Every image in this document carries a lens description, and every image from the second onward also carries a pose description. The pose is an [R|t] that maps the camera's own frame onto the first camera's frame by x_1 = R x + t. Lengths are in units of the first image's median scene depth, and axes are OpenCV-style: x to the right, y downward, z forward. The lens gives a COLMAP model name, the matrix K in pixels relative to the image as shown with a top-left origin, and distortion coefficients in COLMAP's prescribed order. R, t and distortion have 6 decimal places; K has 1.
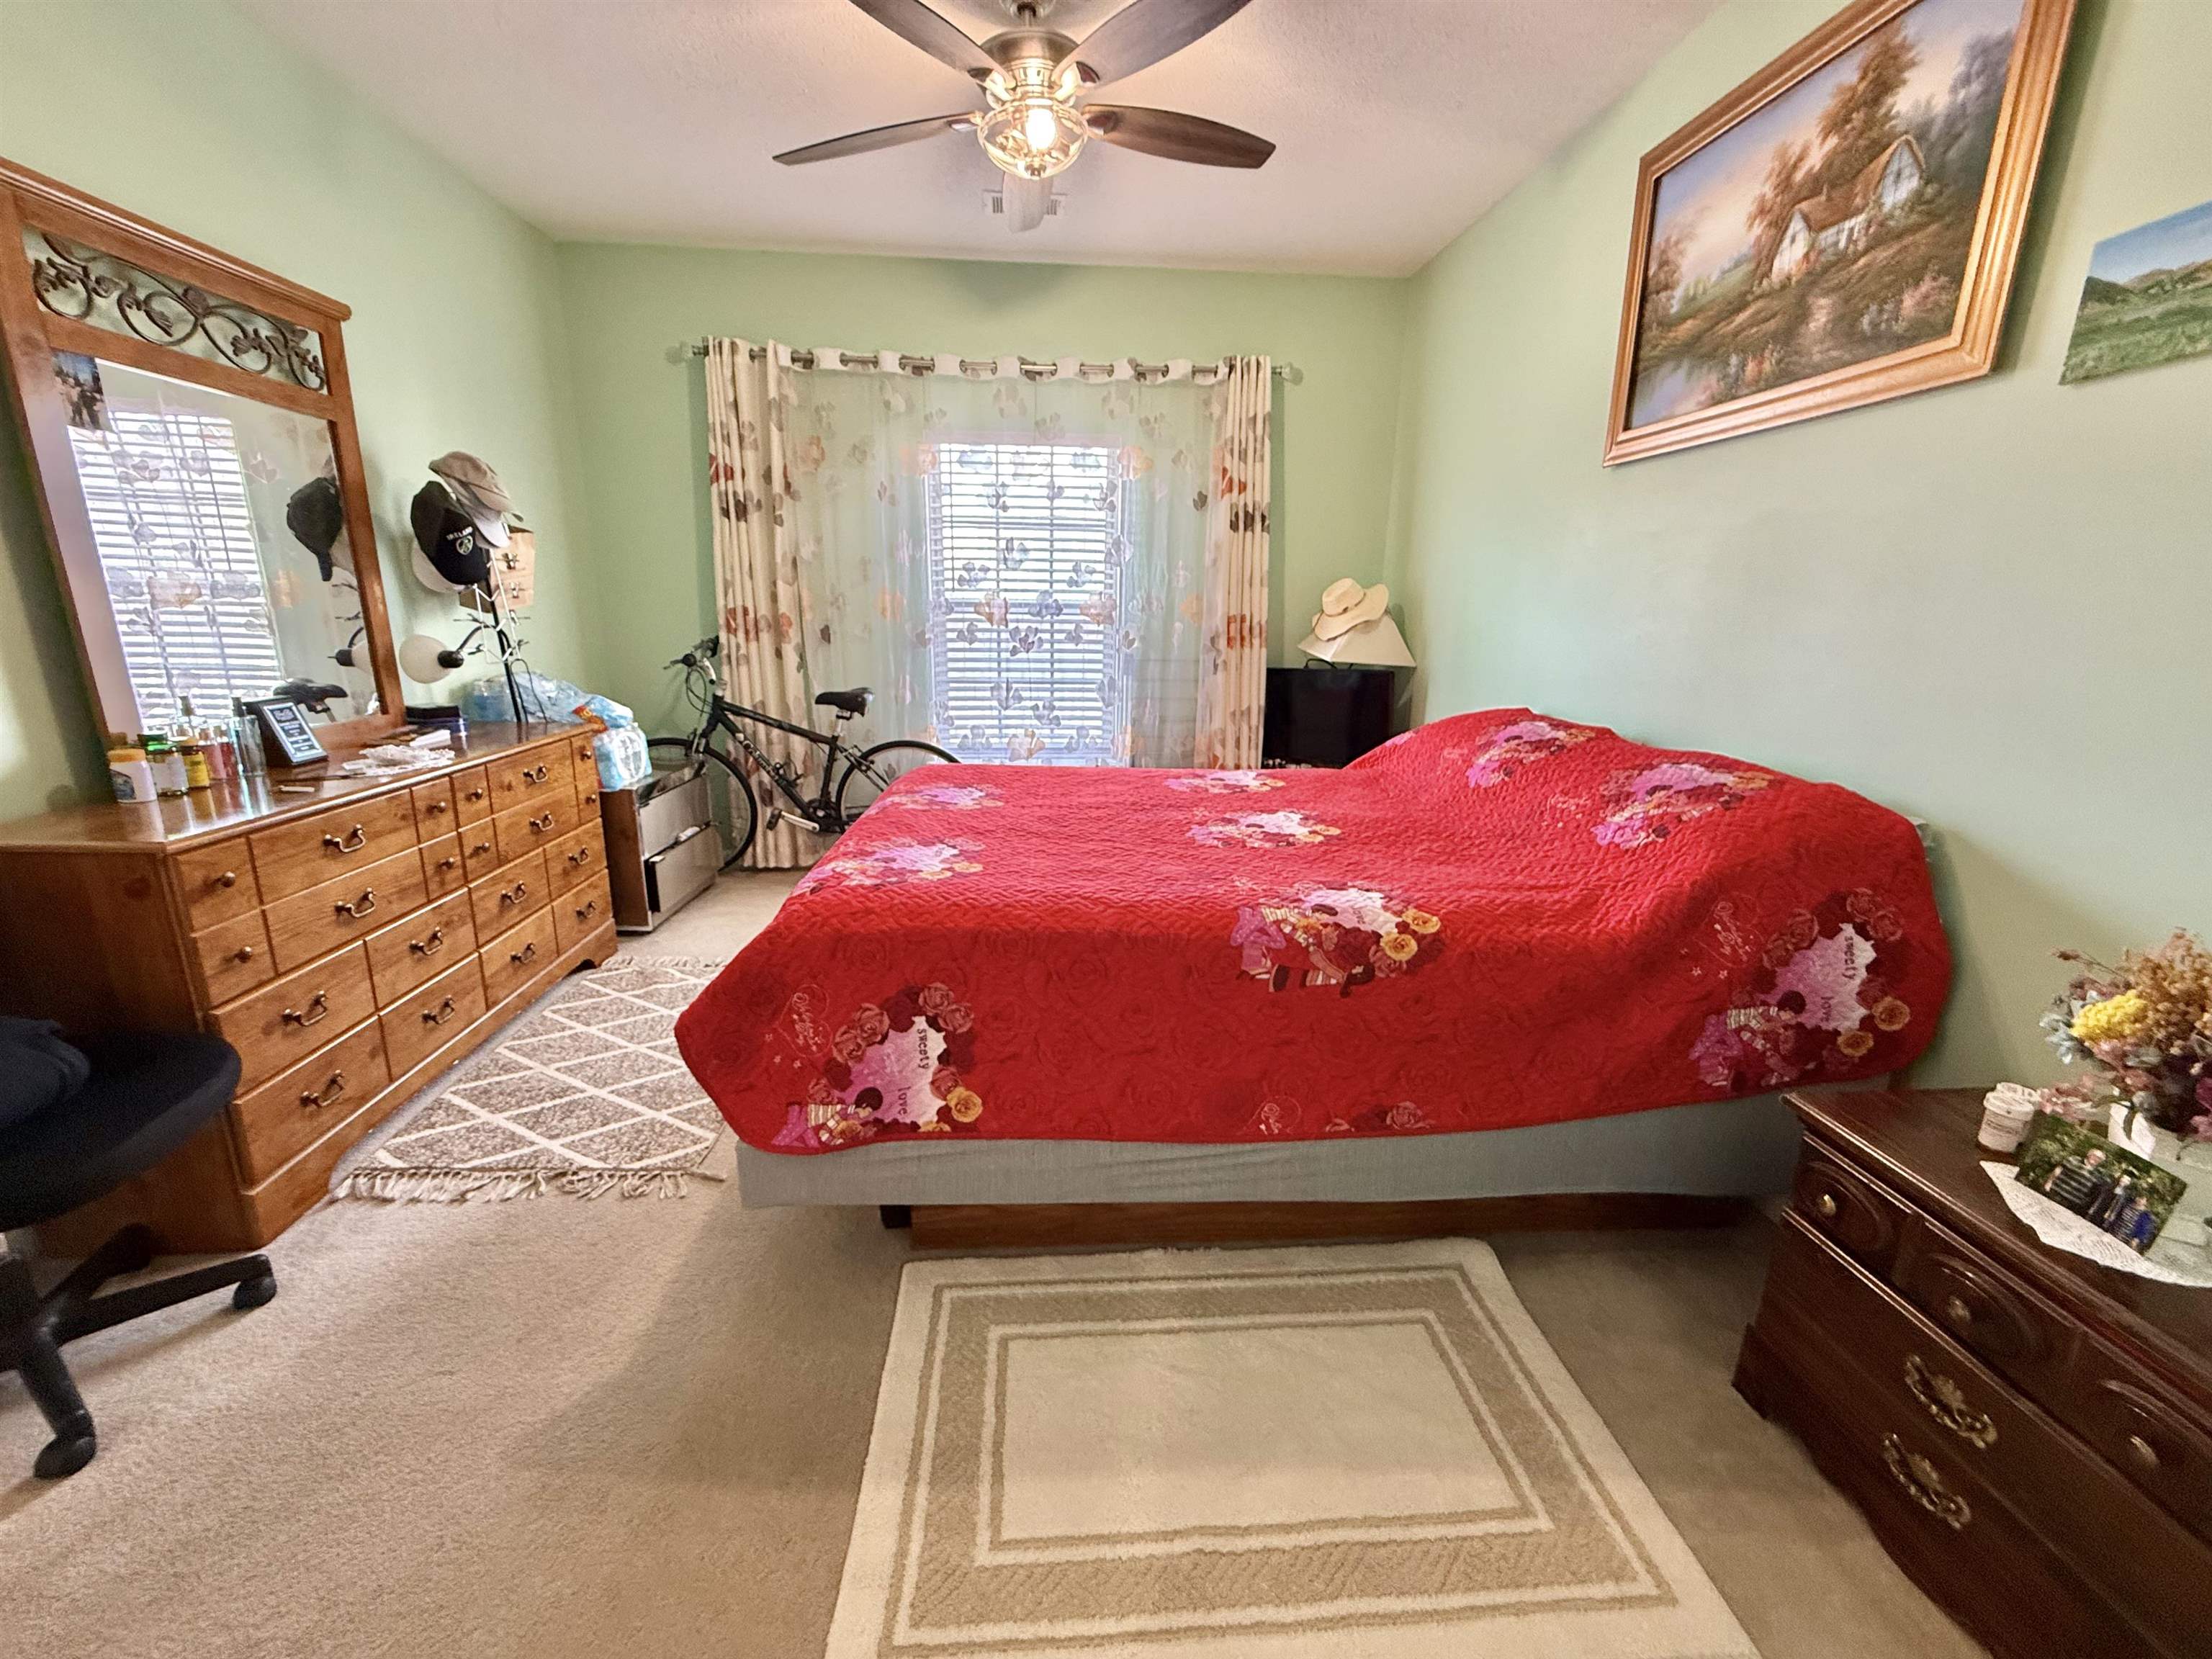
lens RADIAL K [[879.3, 0, 1100.0], [0, 879.3, 825.4], [0, 0, 1]] dist [-0.000028, -0.000275]
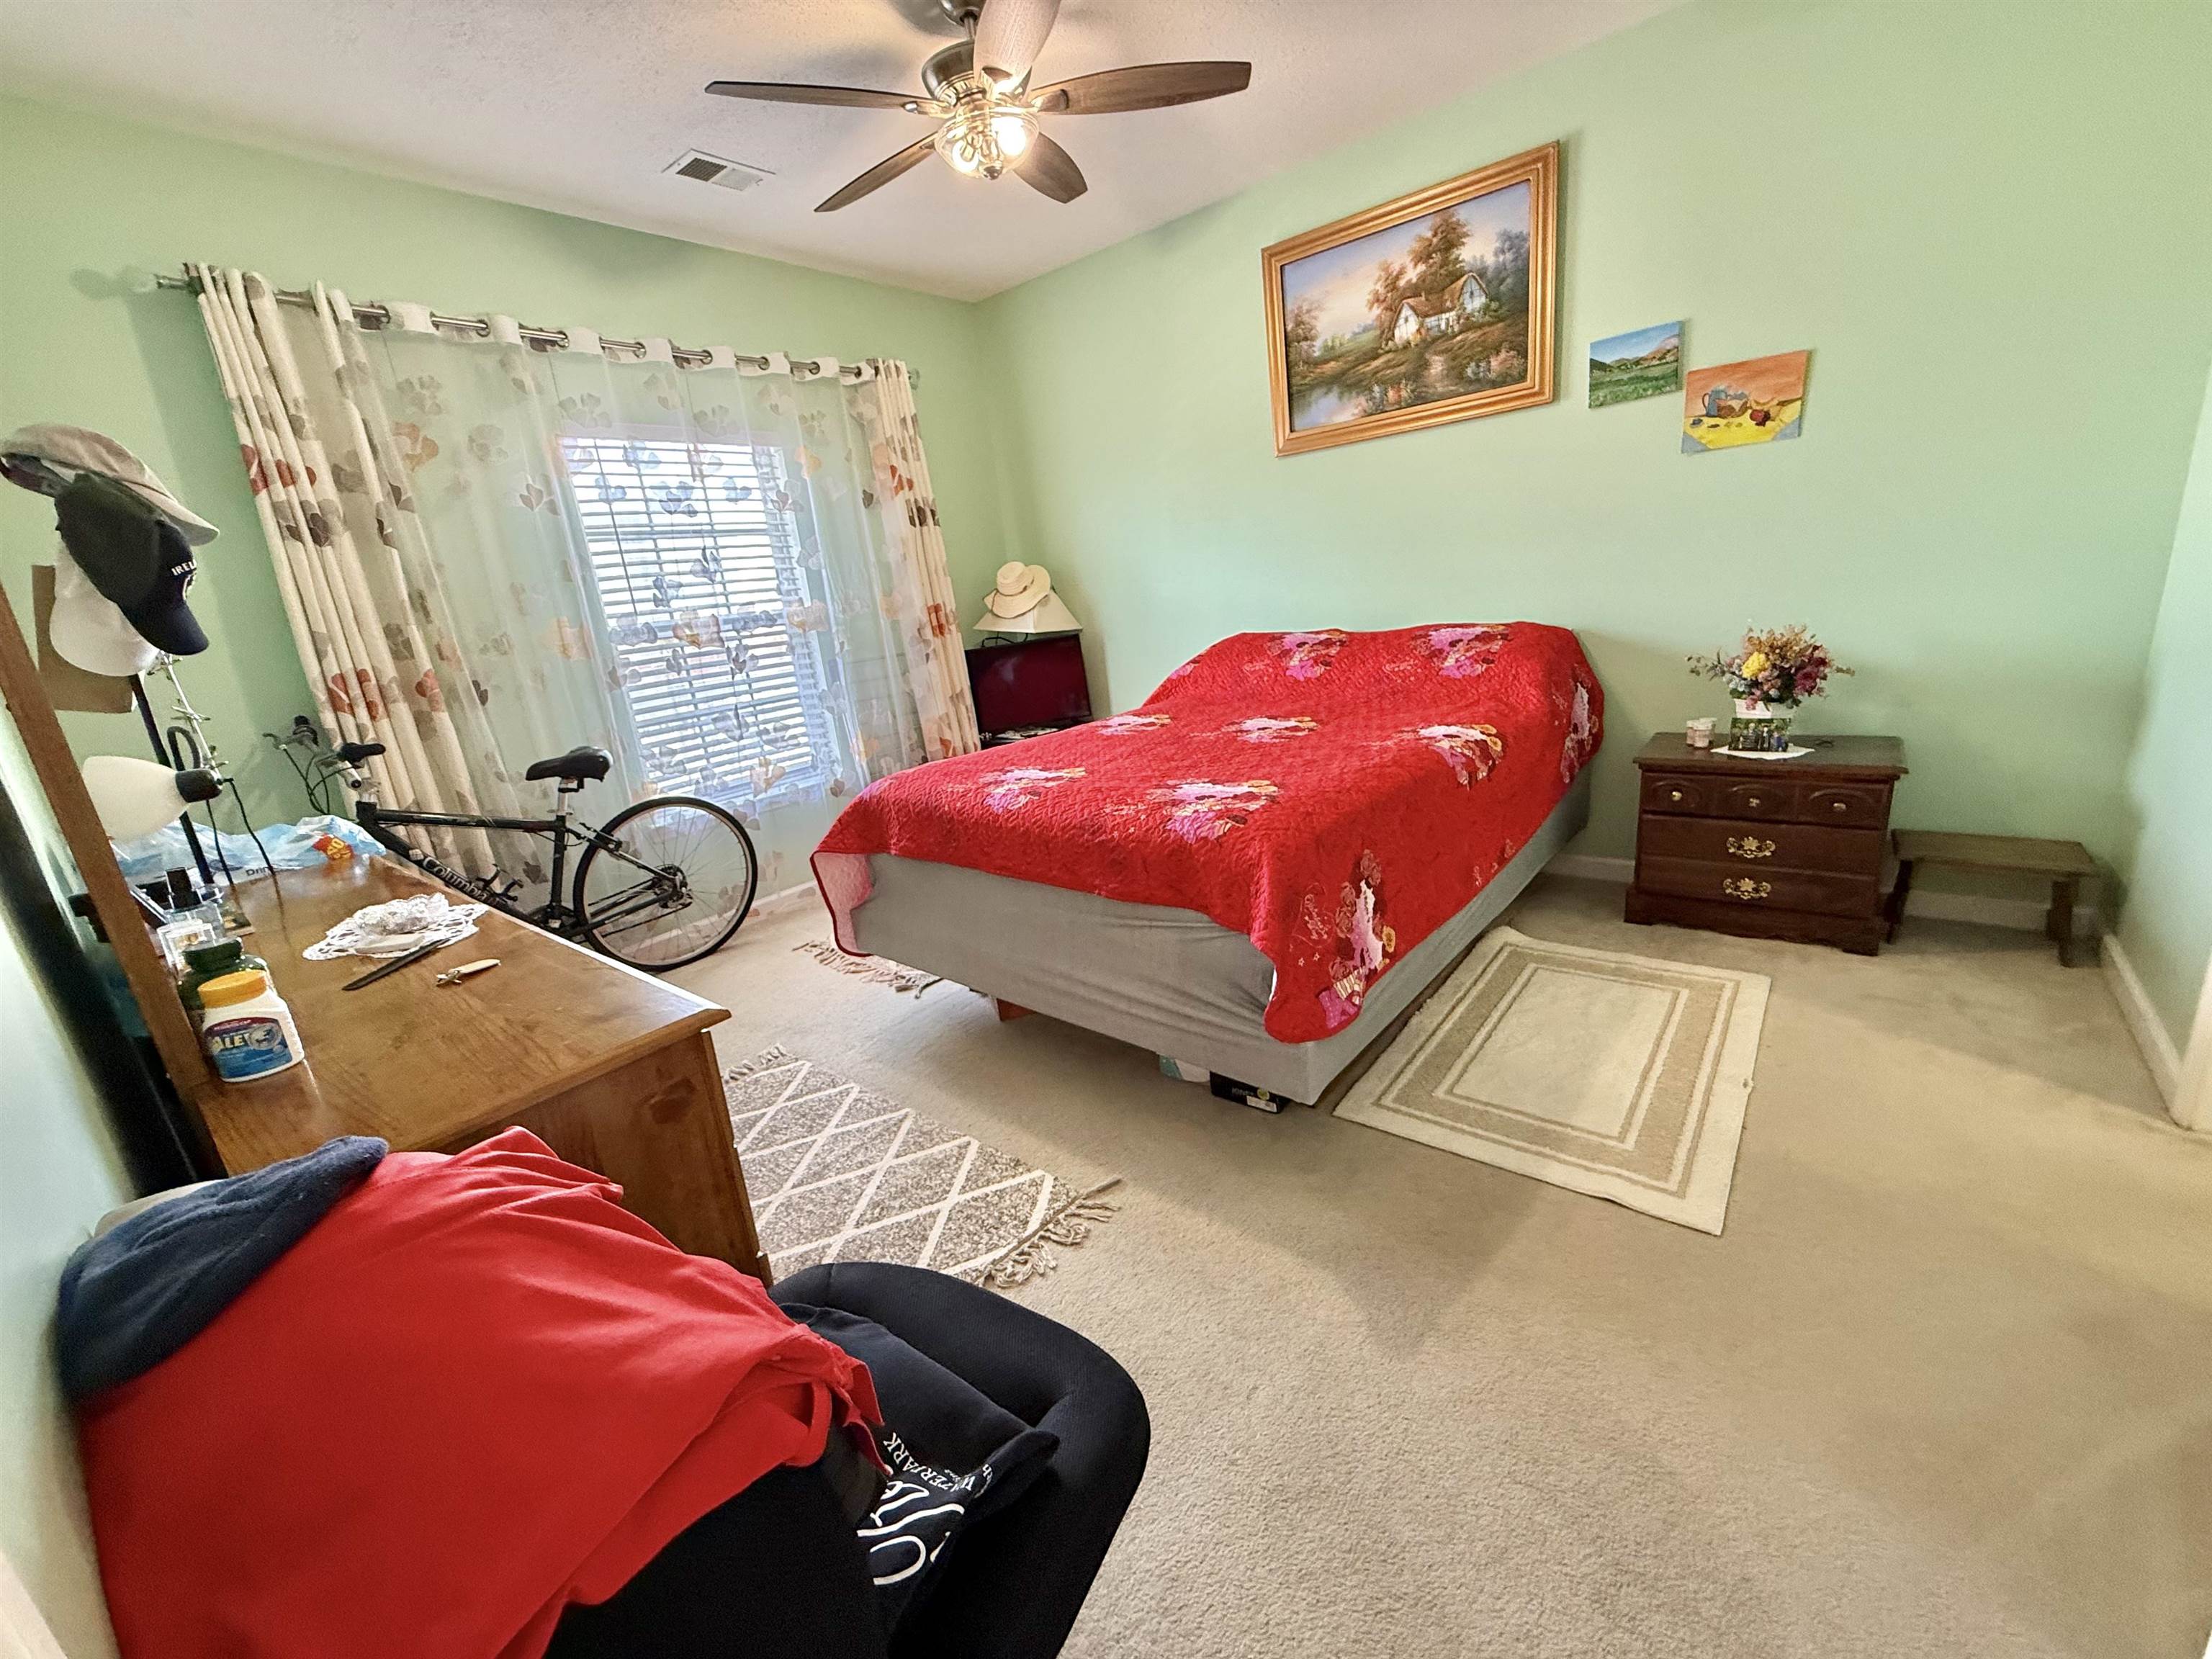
lens RADIAL K [[879.3, 0, 1098.8], [0, 879.3, 825.0], [0, 0, 1]] dist [-0.000028, -0.000275]
pose [[0.684039, -0.277277, 0.674691, -0.896888], [0.289842, 0.952103, 0.097426, -0.060520], [-0.669389, 0.128910, 0.731642, 0.235060]]
